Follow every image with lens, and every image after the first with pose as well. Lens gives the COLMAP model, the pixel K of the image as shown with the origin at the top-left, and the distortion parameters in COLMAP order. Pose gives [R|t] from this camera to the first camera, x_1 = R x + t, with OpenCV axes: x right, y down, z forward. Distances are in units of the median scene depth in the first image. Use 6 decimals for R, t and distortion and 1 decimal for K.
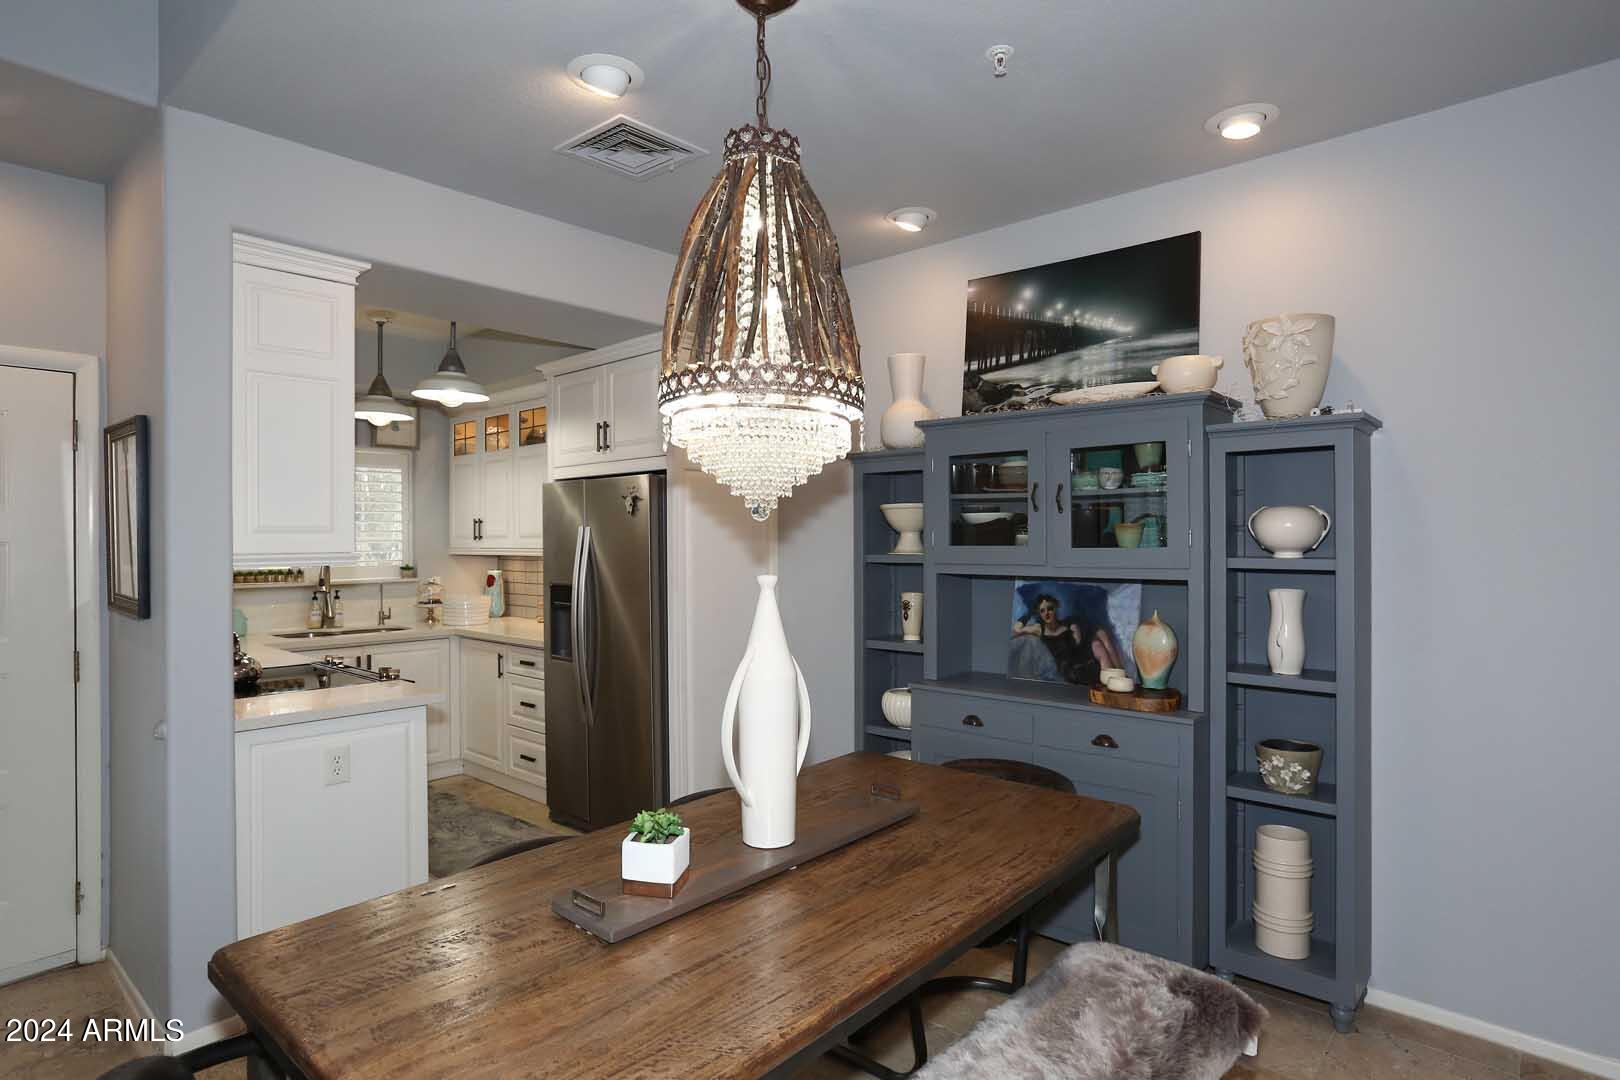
lens RADIAL K [[864.4, 0, 800.7], [0, 864.4, 542.2], [0, 0, 1]] dist [-0.036744, 0.020063]
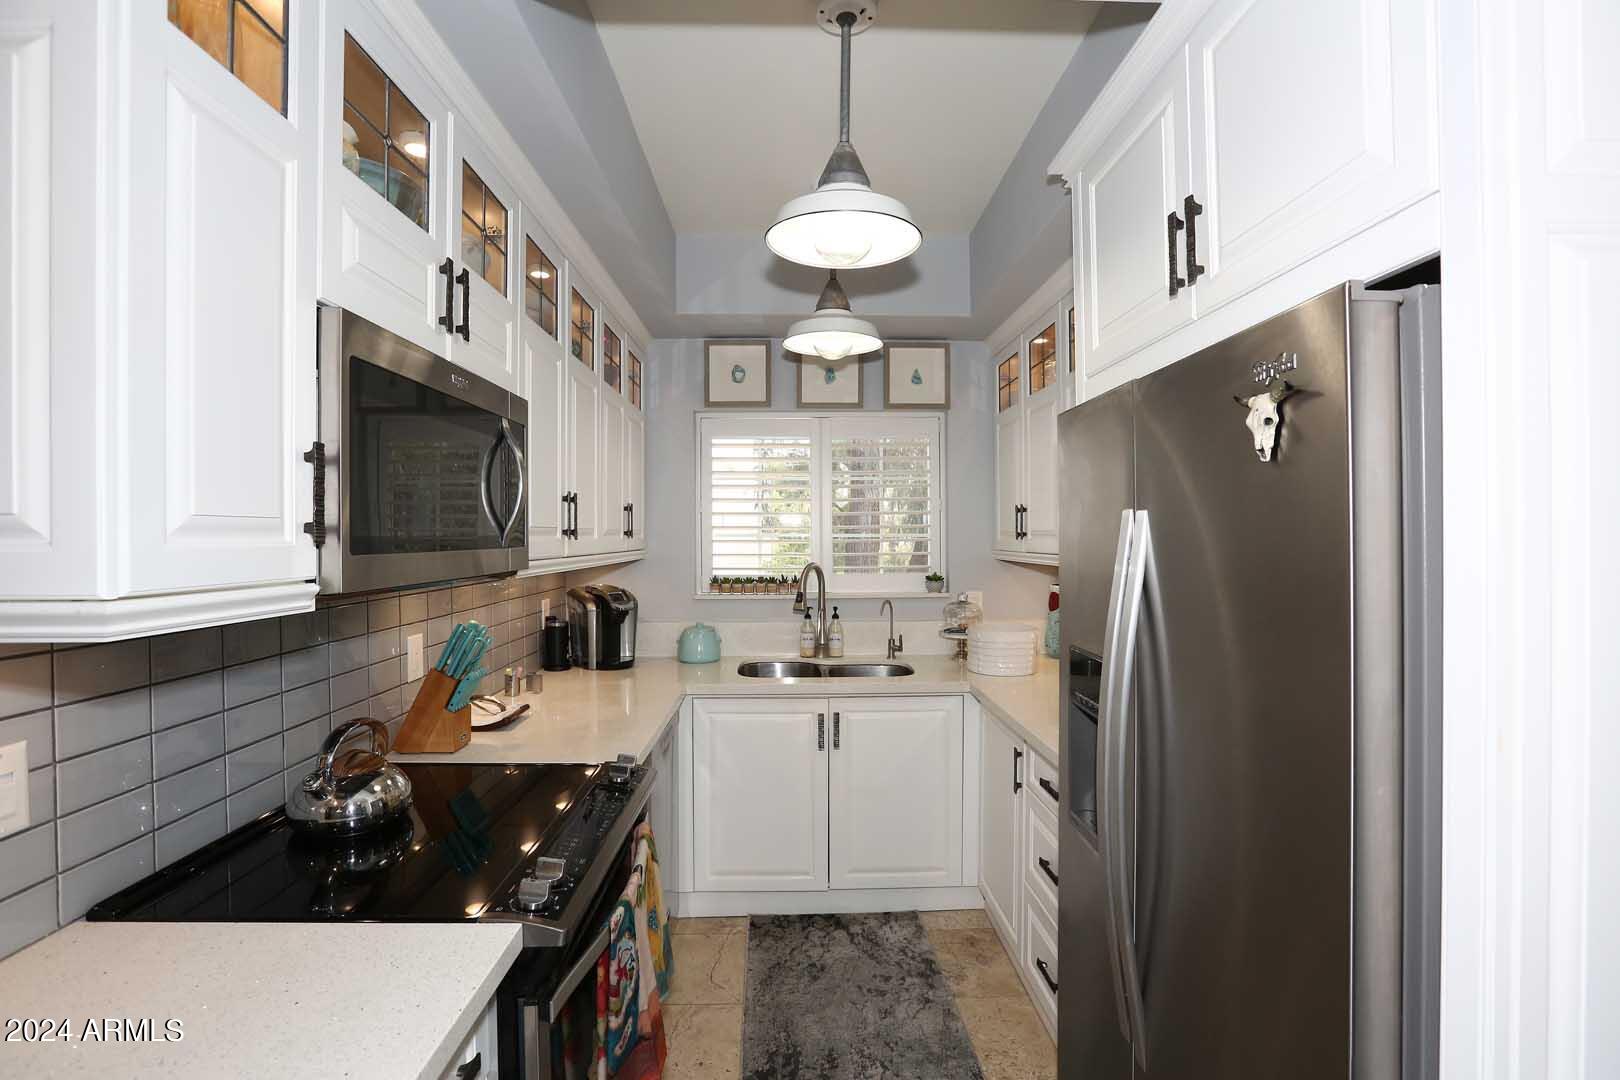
lens RADIAL K [[748.3, 0, 811.6], [0, 748.3, 542.8], [0, 0, 1]] dist [-0.044704, 0.018018]
pose [[0.694683, 0.010354, -0.719242, -0.154470], [-0.002254, 0.999923, 0.012217, -0.010653], [0.719313, -0.006866, 0.694652, 0.884465]]
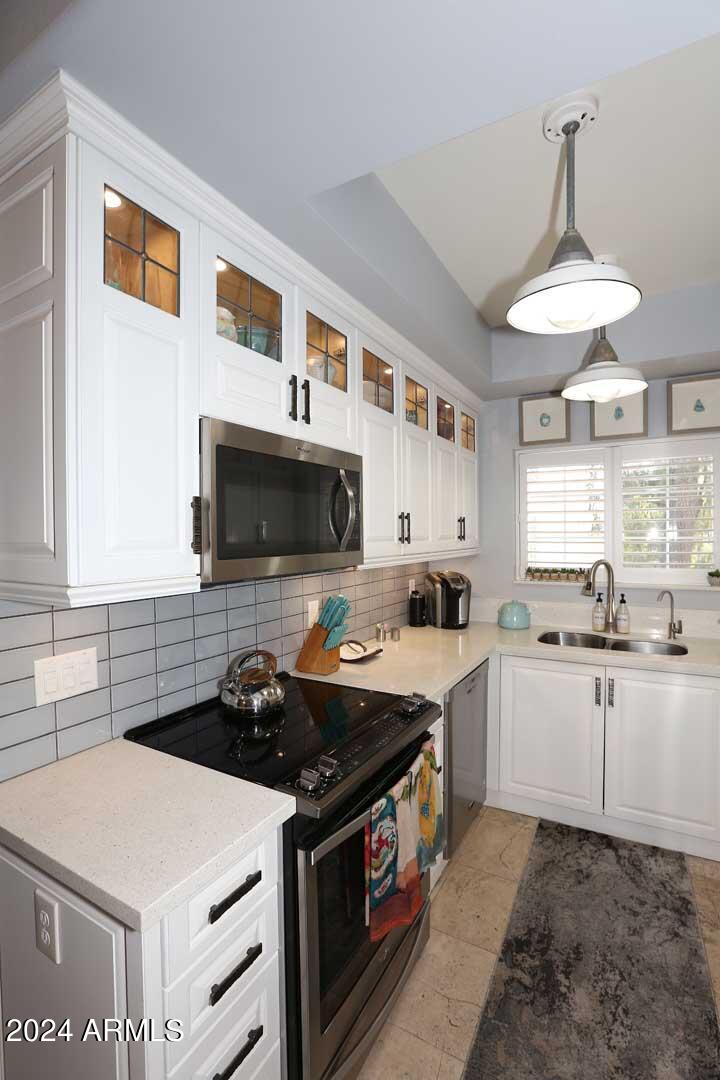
lens RADIAL K [[498.9, 0, 368.9], [0, 498.9, 542.1], [0, 0, 1]] dist [-0.044704, 0.018018]
pose [[0.230101, 0.020971, -0.972941, -0.133752], [0.003844, 0.999740, 0.022458, -0.022993], [0.973159, -0.008907, 0.229961, 0.992925]]
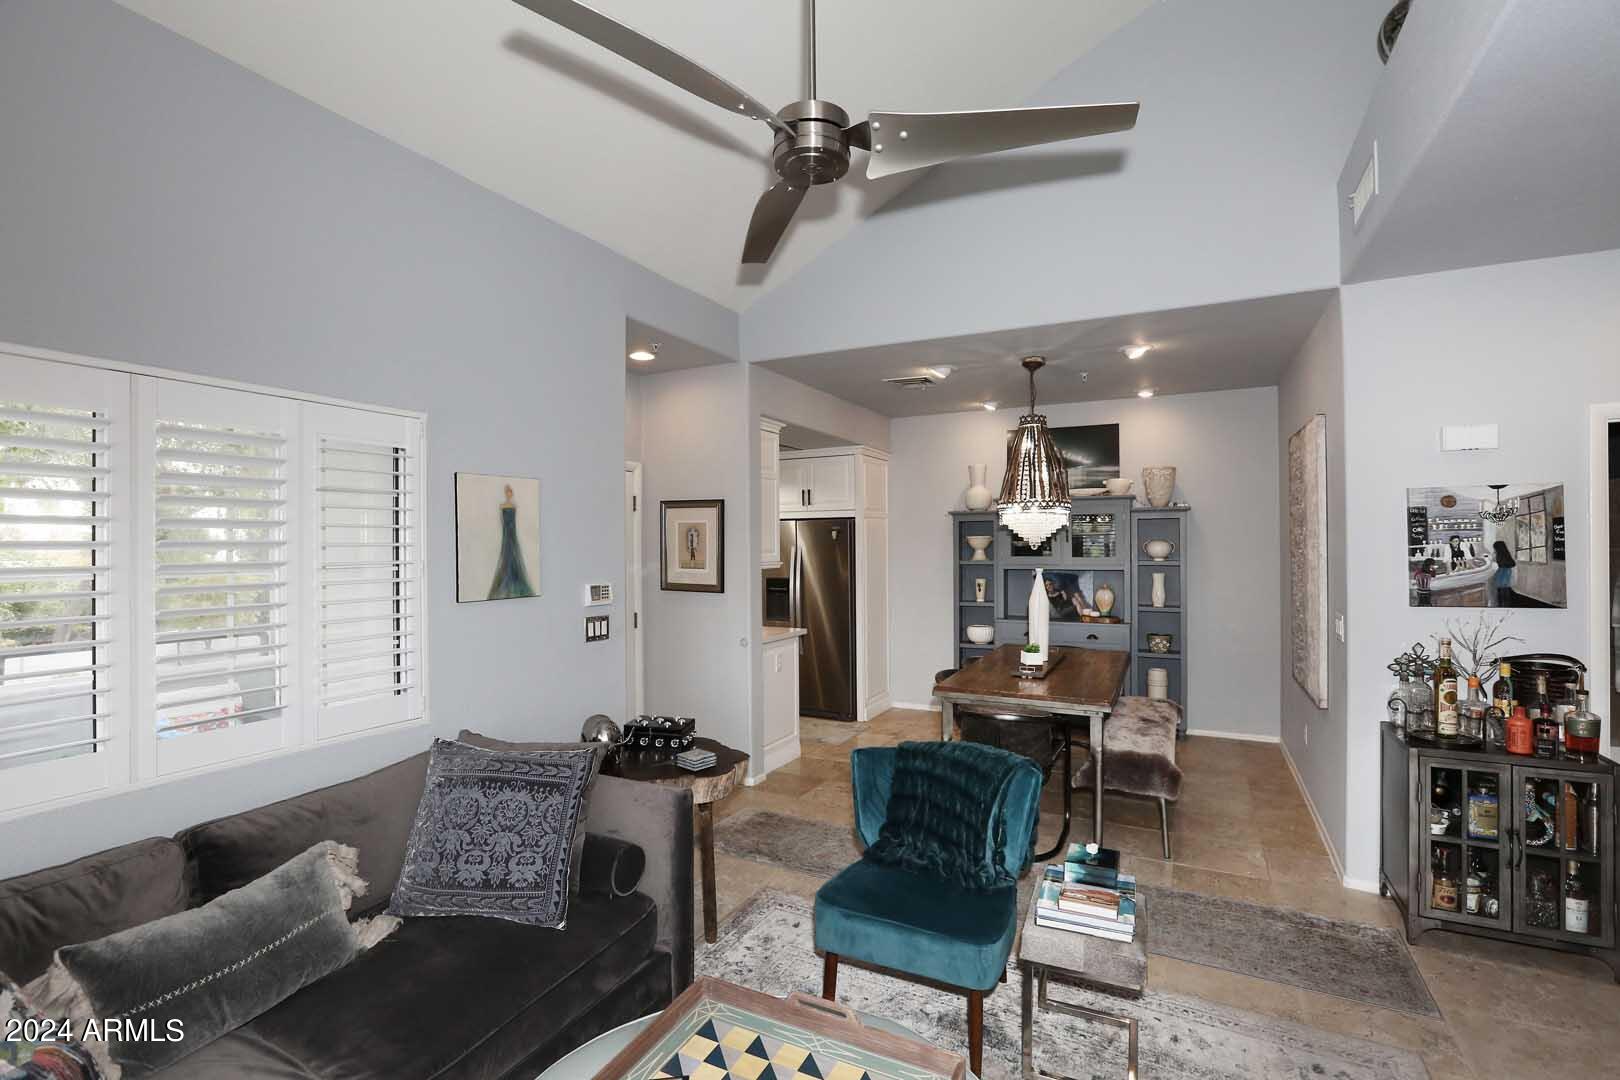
lens RADIAL K [[748.3, 0, 802.4], [0, 748.3, 544.0], [0, 0, 1]] dist [-0.044704, 0.018018]
pose [[0.967223, -0.001366, 0.253926, -0.827717], [0.002698, 0.999984, -0.004894, -0.019649], [-0.253915, 0.005419, 0.967211, -0.703246]]
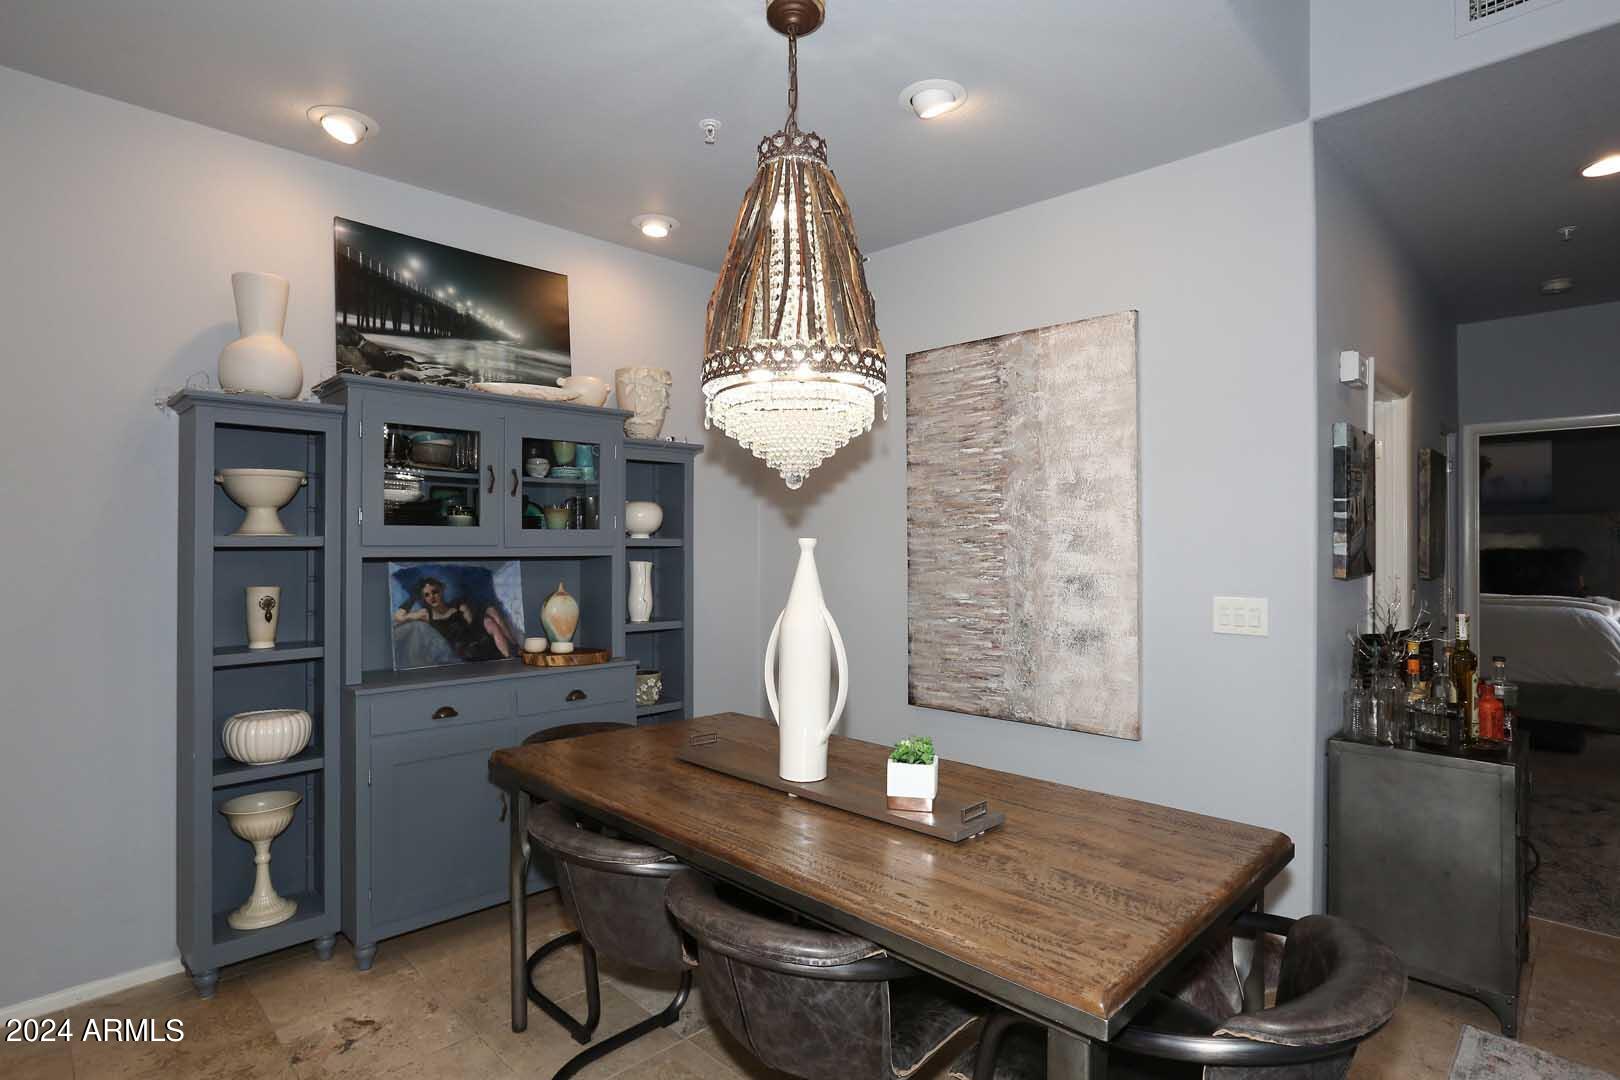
lens RADIAL K [[827.9, 0, 800.4], [0, 827.9, 542.3], [0, 0, 1]] dist [-0.044327, 0.000002]
pose [[0.067743, 0.008067, 0.997670, -0.626725], [0.002928, 0.999961, -0.008284, 0.029642], [-0.997699, 0.003483, 0.067716, 0.527847]]
